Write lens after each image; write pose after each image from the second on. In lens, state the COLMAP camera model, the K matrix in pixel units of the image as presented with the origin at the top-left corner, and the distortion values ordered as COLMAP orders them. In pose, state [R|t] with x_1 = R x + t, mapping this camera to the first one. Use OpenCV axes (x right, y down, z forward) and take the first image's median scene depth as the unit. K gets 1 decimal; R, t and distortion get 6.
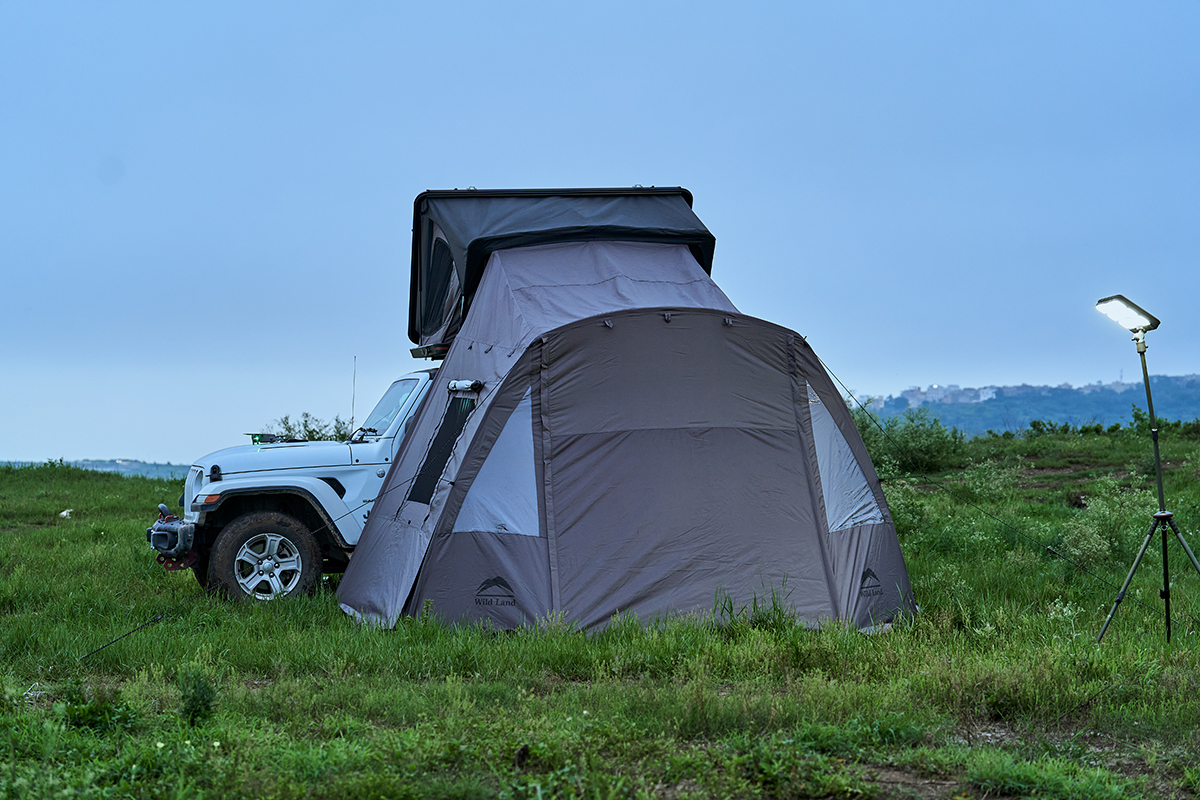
lens RADIAL K [[2436.9, 0, 600.0], [0, 2436.9, 400.0], [0, 0, 1]] dist [0.196103, -0.353365]
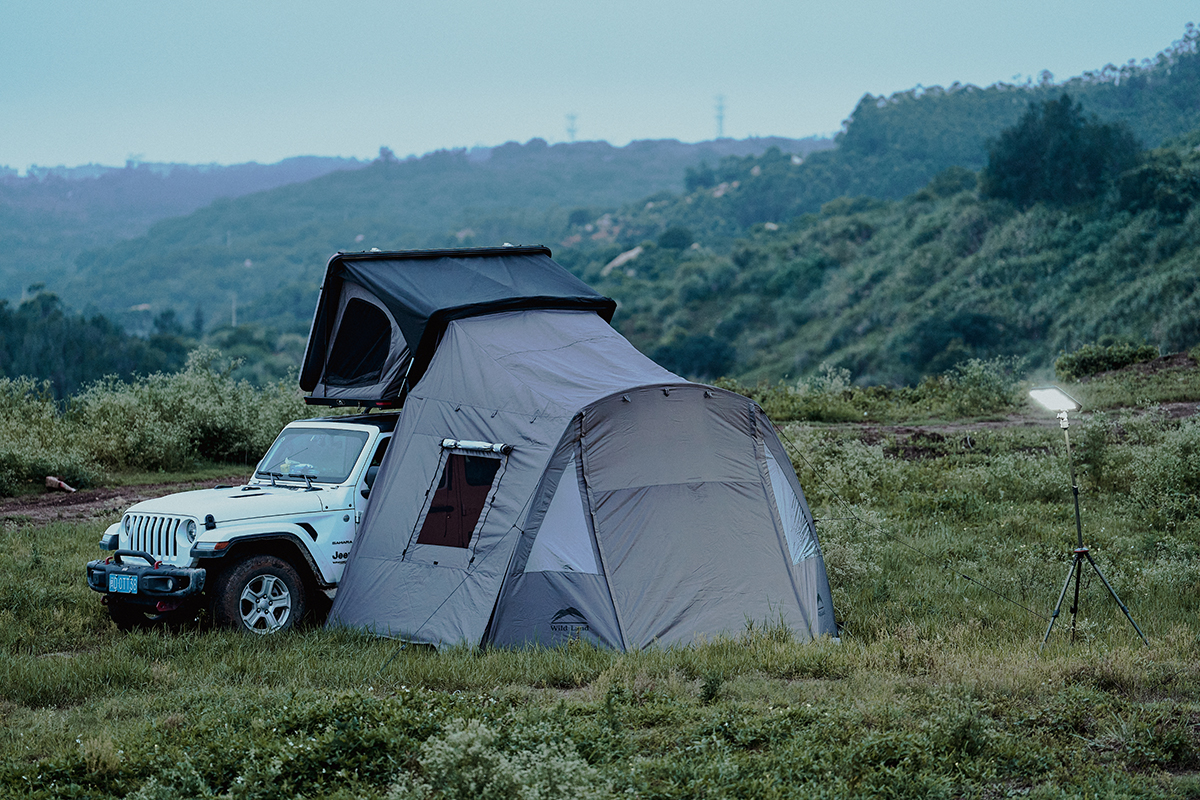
lens RADIAL K [[4877.3, 0, 600.0], [0, 4877.3, 400.0], [0, 0, 1]] dist [1.660671, 0.179796]
pose [[0.937498, -0.010064, 0.347844, -0.774763], [-0.002447, 0.999366, 0.035510, -0.105769], [-0.347981, -0.034142, 0.936880, -1.161428]]
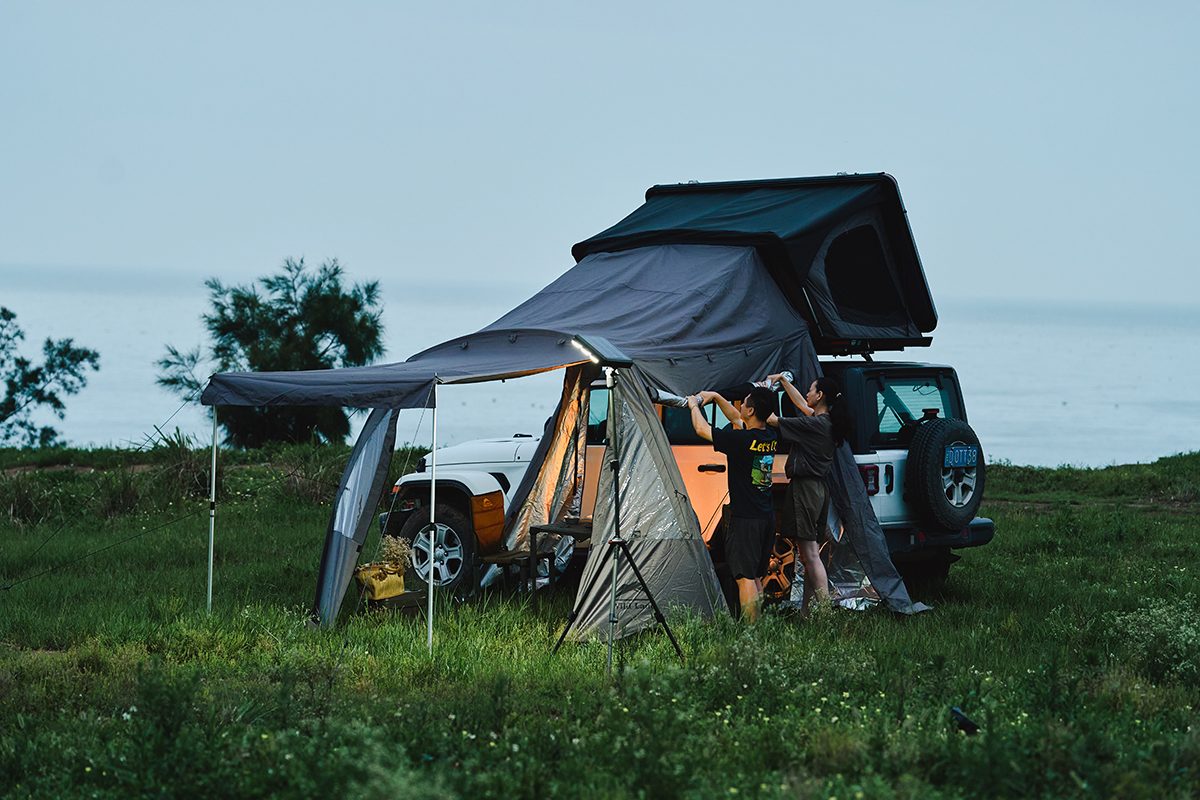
lens RADIAL K [[4715.7, 0, 600.0], [0, 4715.7, 400.0], [0, 0, 1]] dist [1.941184, 0.225726]
pose [[0.645613, 0.026251, -0.763214, 1.478688], [0.000262, 0.999401, 0.034597, -0.070298], [0.763665, -0.022536, 0.645219, -0.272644]]
